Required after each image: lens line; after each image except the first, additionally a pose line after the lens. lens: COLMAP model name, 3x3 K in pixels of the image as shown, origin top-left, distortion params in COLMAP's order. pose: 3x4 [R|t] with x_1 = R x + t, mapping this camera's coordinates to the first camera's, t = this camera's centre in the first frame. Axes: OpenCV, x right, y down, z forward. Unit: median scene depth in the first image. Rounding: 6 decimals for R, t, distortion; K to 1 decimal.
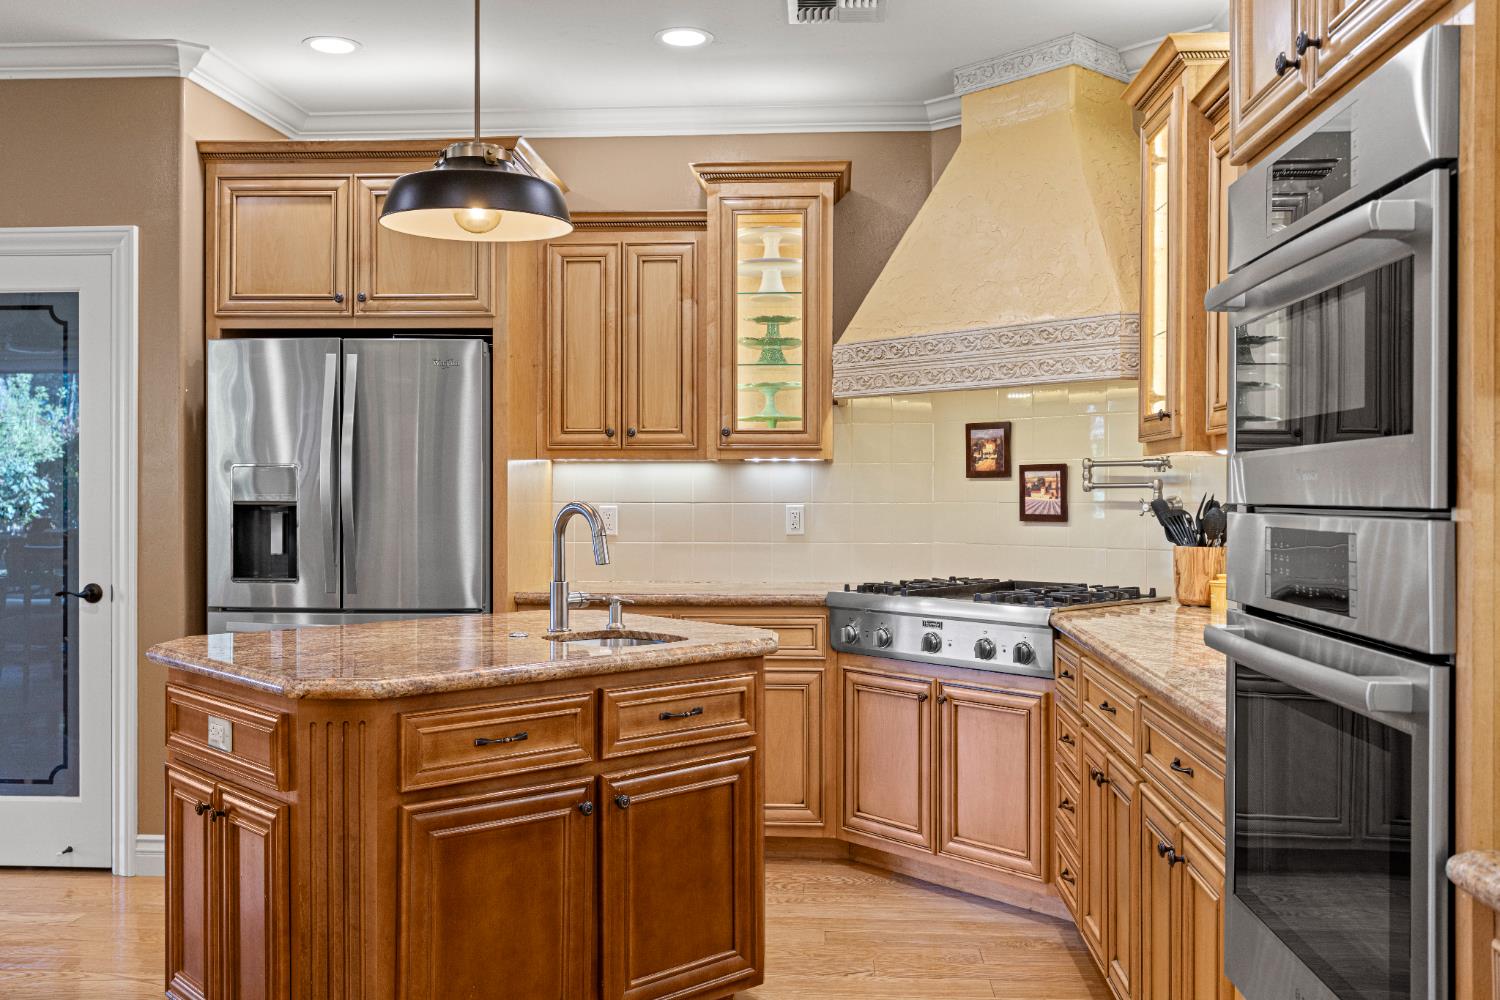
lens RADIAL K [[1312.4, 0, 748.1], [0, 1312.4, 514.5], [0, 0, 1]] dist [-0.000109, -0.011888]
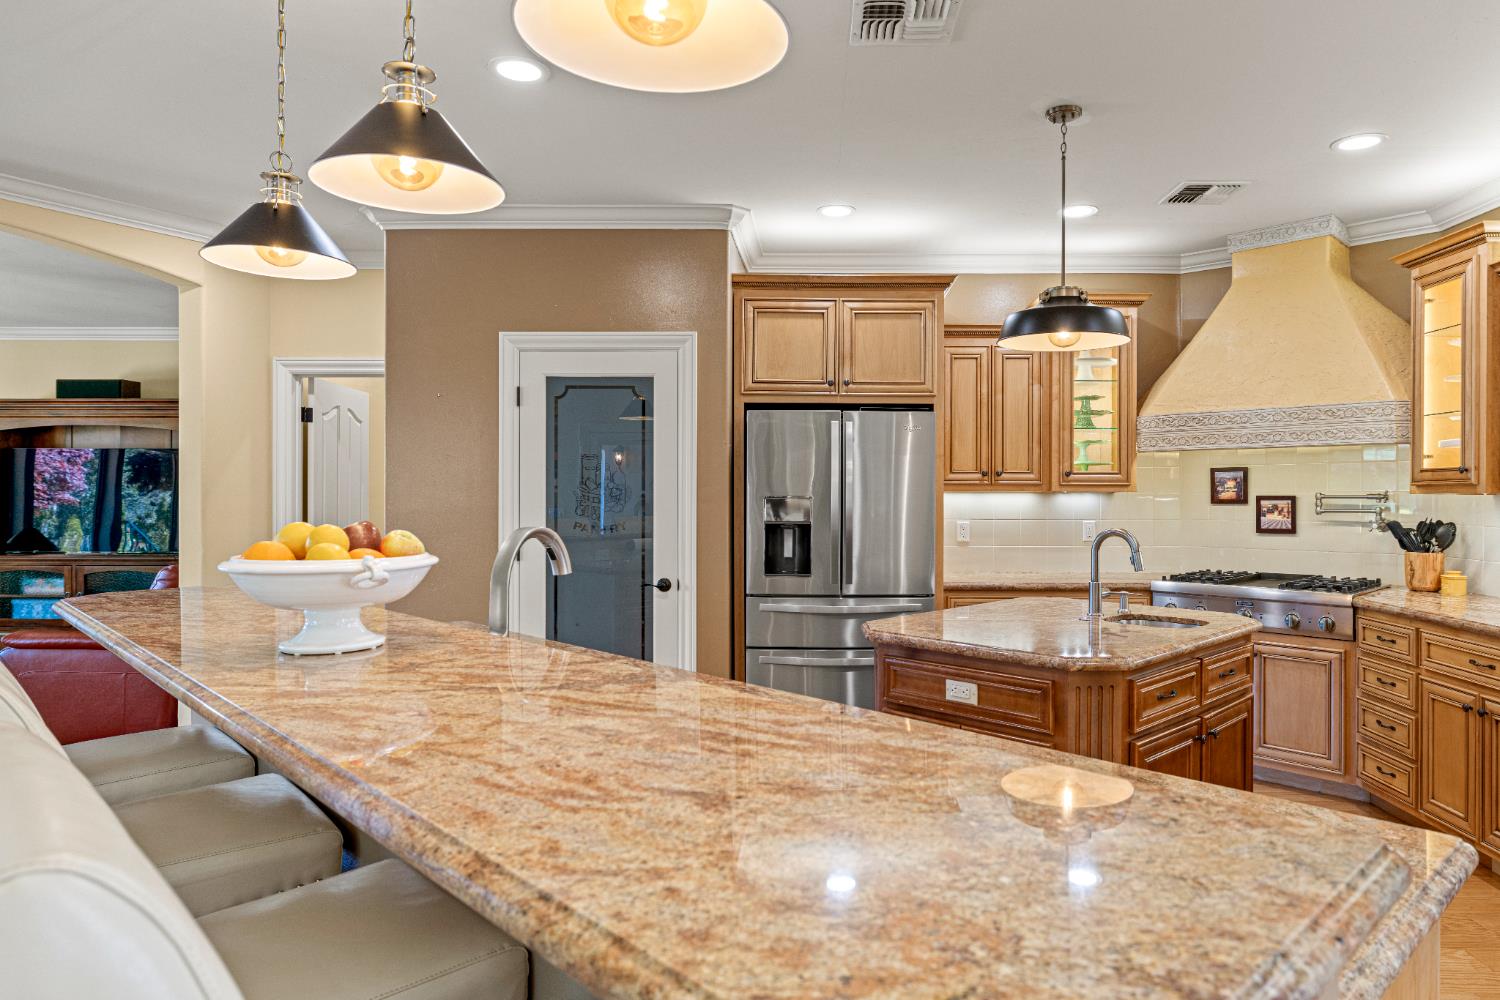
lens RADIAL K [[879.7, 0, 750.0], [0, 879.7, 500.0], [0, 0, 1]] dist [-0.002730, -0.000522]
pose [[0.998146, 0.000734, 0.060862, -0.460880], [-0.000244, 0.999967, -0.008066, -0.025840], [-0.060866, 0.008036, 0.998114, 0.024970]]
